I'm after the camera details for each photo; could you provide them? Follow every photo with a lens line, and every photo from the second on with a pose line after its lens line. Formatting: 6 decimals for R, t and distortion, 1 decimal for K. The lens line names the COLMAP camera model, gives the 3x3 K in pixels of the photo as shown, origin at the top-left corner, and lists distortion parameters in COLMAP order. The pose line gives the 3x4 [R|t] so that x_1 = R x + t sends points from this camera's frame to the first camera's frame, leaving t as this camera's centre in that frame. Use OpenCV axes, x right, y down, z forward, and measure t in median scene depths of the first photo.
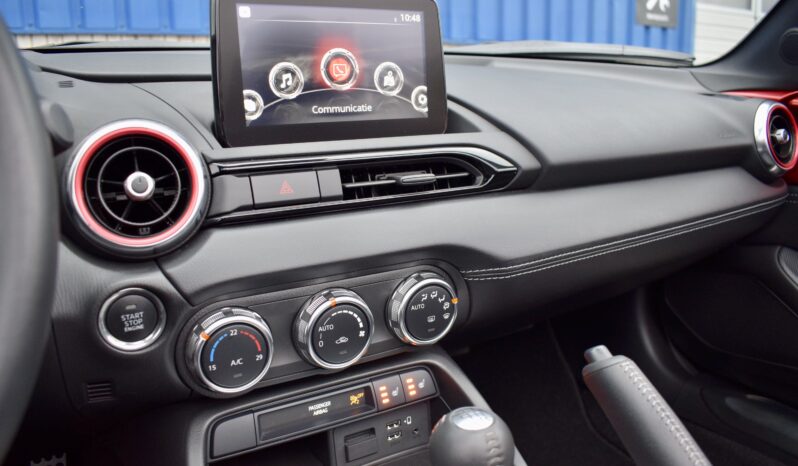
lens RADIAL K [[604.2, 0, 398.6], [0, 604.2, 230.8], [0, 0, 1]] dist [-0.101313, 0.002982]
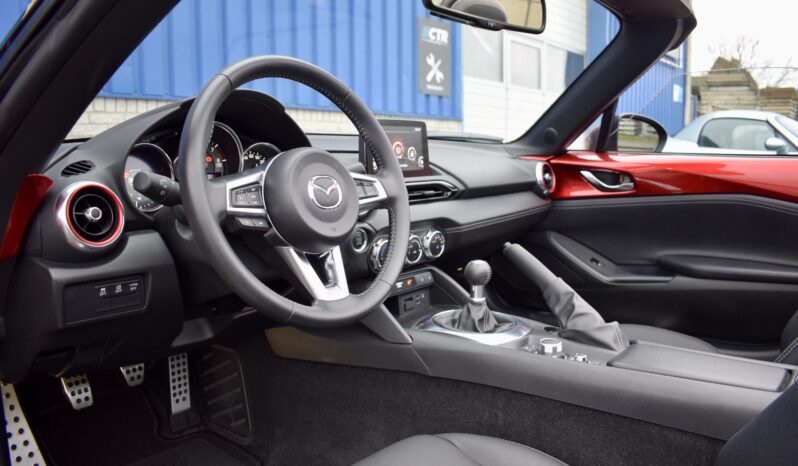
lens RADIAL K [[604.2, 0, 397.7], [0, 604.2, 234.9], [0, 0, 1]] dist [-0.101313, 0.002982]
pose [[0.932514, -0.031498, 0.359757, -0.985941], [0.059537, 0.995967, -0.067124, 0.247317], [-0.356192, 0.084013, 0.930628, -1.283472]]
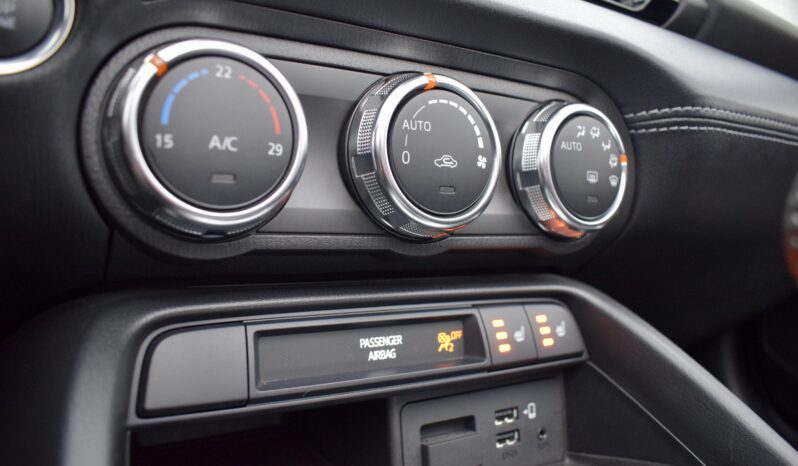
lens RADIAL K [[604.2, 0, 398.4], [0, 604.2, 233.6], [0, 0, 1]] dist [-0.101313, 0.002982]
pose [[0.999260, 0.014679, 0.035542, -0.130202], [-0.006006, 0.972508, -0.232791, 0.306519], [-0.037982, 0.232405, 0.971877, 0.482253]]
